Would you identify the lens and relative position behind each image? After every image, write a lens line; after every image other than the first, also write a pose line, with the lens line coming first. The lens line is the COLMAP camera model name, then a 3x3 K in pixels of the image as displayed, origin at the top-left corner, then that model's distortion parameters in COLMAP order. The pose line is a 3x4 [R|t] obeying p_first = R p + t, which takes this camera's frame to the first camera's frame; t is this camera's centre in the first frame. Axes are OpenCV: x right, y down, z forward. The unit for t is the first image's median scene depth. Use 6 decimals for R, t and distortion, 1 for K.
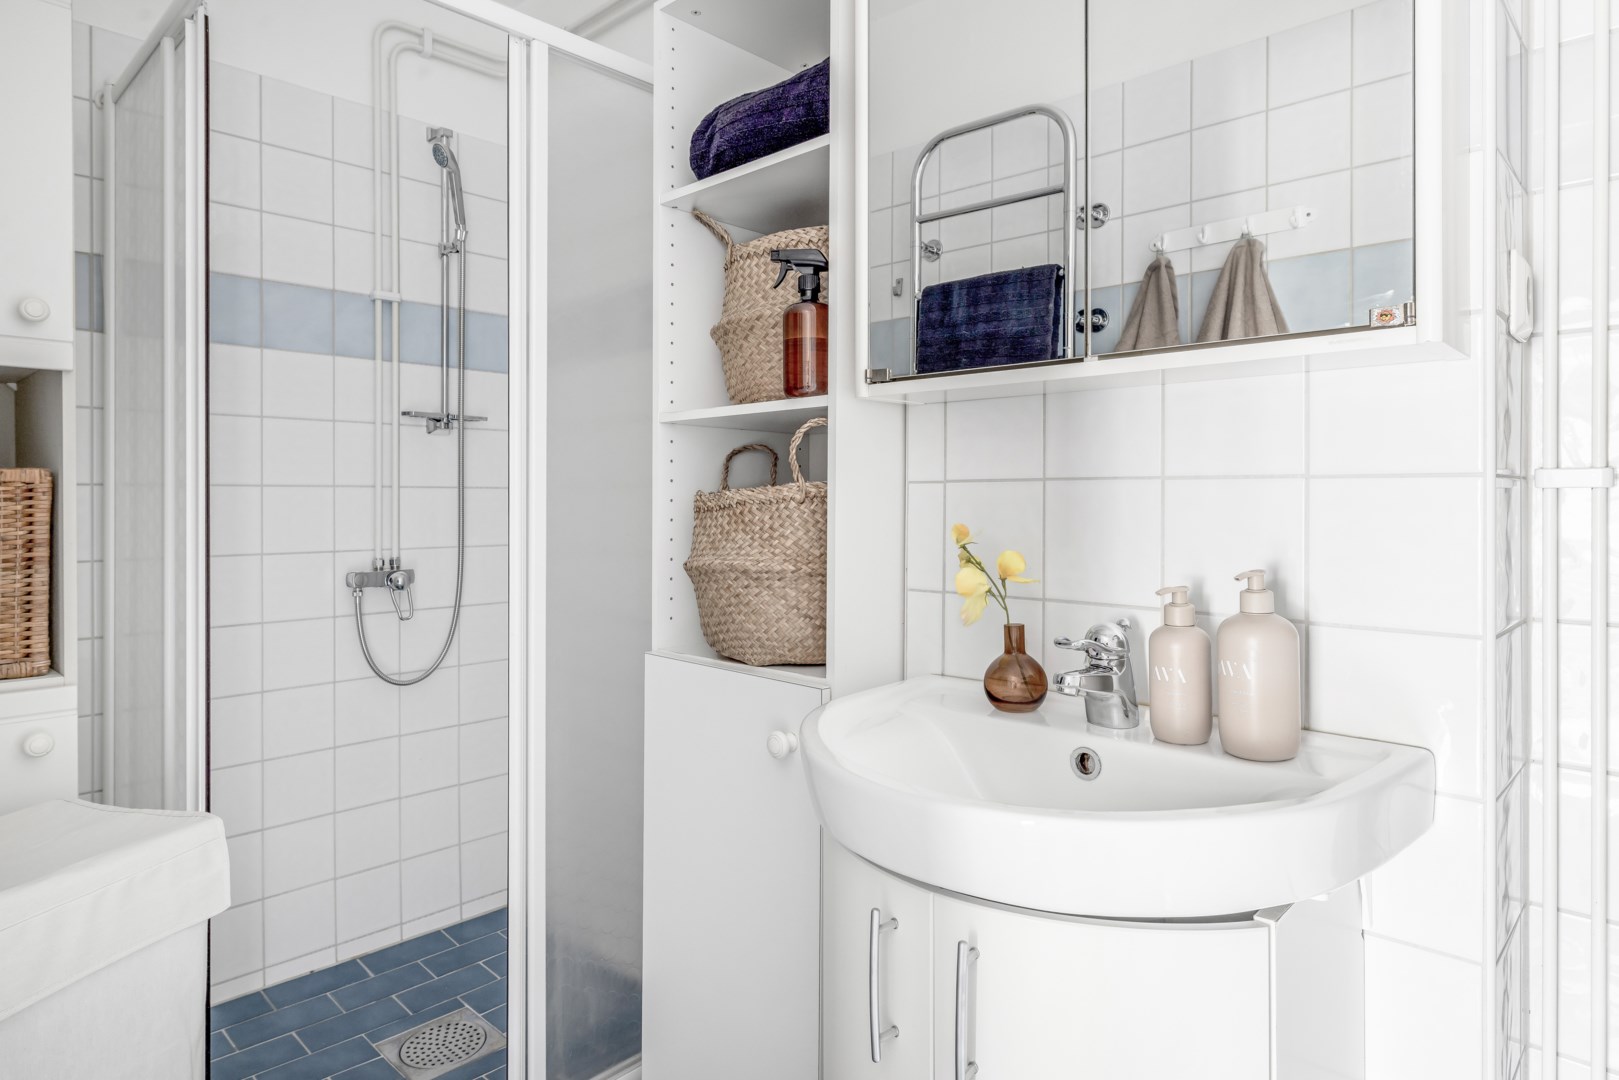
lens RADIAL K [[945.7, 0, 818.9], [0, 945.7, 501.2], [0, 0, 1]] dist [-0.003584, -0.002682]
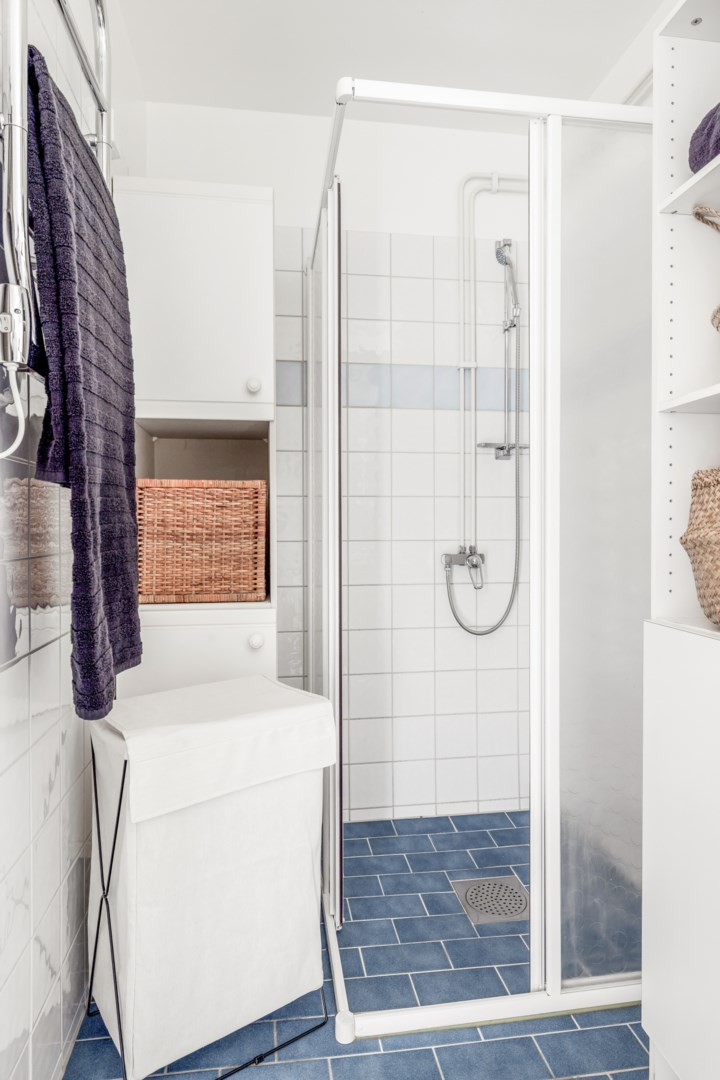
lens RADIAL K [[620.9, 0, 356.7], [0, 620.9, 534.1], [0, 0, 1]] dist [0.002989, 0.000964]
pose [[0.778366, 0.000110, -0.627811, 0.010011], [0.002229, 0.999993, 0.002939, 0.045836], [0.627807, -0.003687, 0.778360, 0.178453]]
